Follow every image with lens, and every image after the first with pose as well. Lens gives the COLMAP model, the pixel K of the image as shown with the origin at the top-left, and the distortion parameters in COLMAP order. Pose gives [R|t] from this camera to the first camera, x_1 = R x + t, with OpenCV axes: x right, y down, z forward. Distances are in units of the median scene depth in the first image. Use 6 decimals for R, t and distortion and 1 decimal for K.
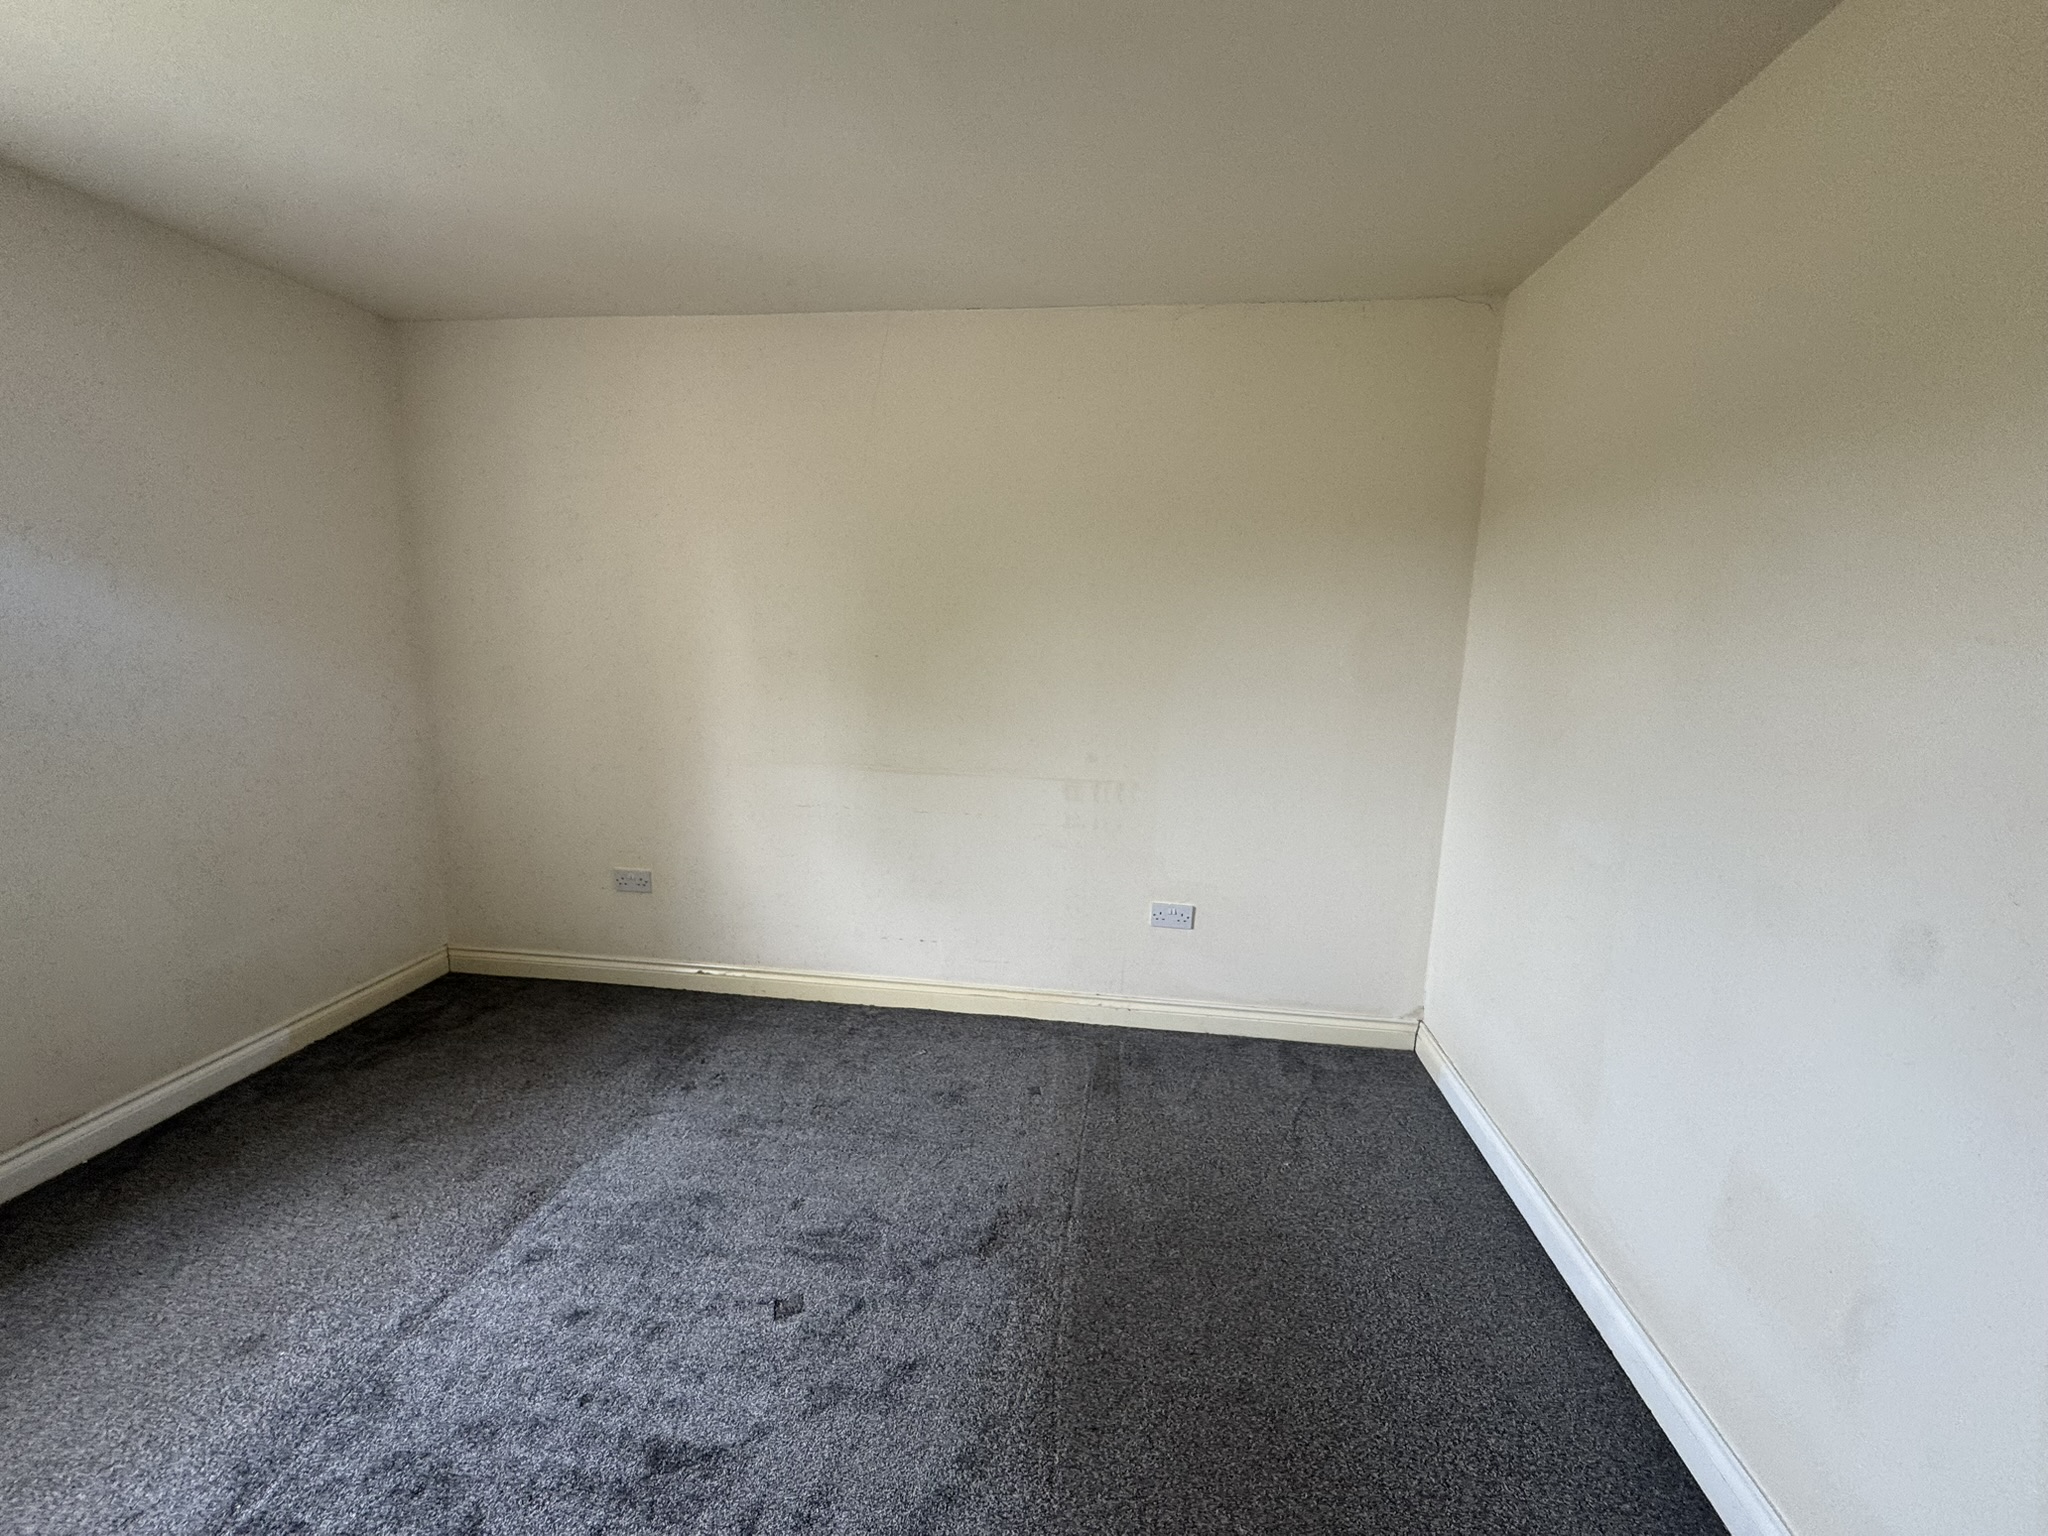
lens RADIAL K [[822.1, 0, 1016.0], [0, 822.1, 762.0], [0, 0, 1]] dist [-0.003211, -0.000379]
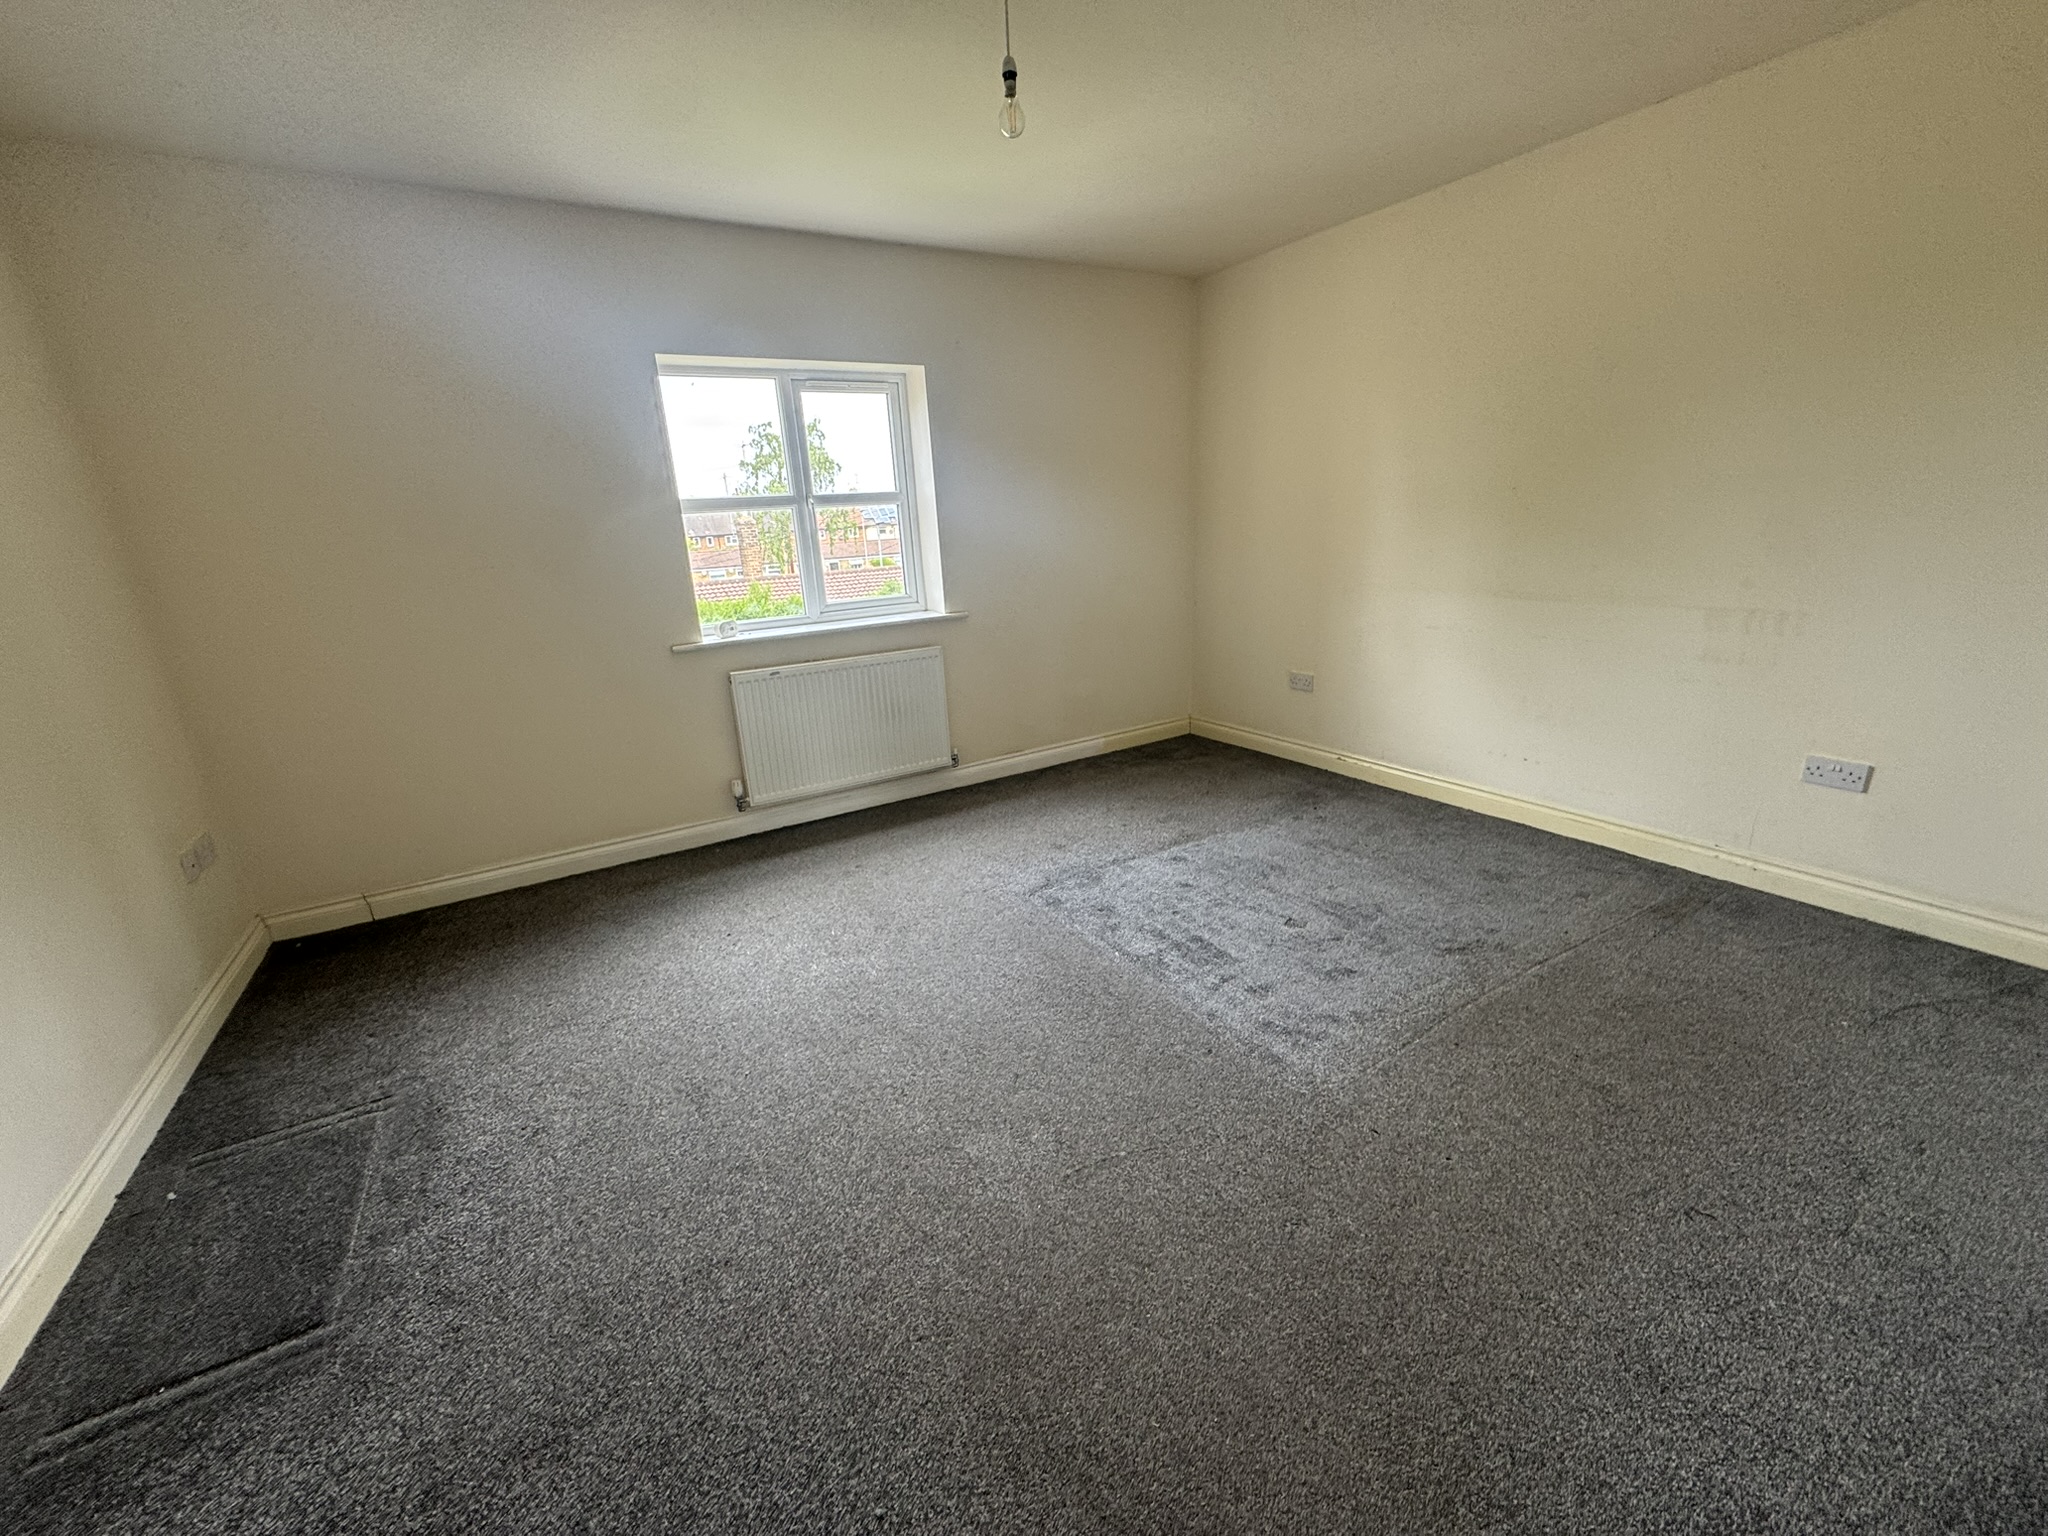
lens RADIAL K [[822.1, 0, 1018.0], [0, 822.1, 779.2], [0, 0, 1]] dist [-0.003211, -0.000379]
pose [[0.615631, 0.183573, -0.766355, 0.368128], [-0.065391, 0.981035, 0.182468, 0.105819], [0.785317, -0.062220, 0.615959, -0.234577]]
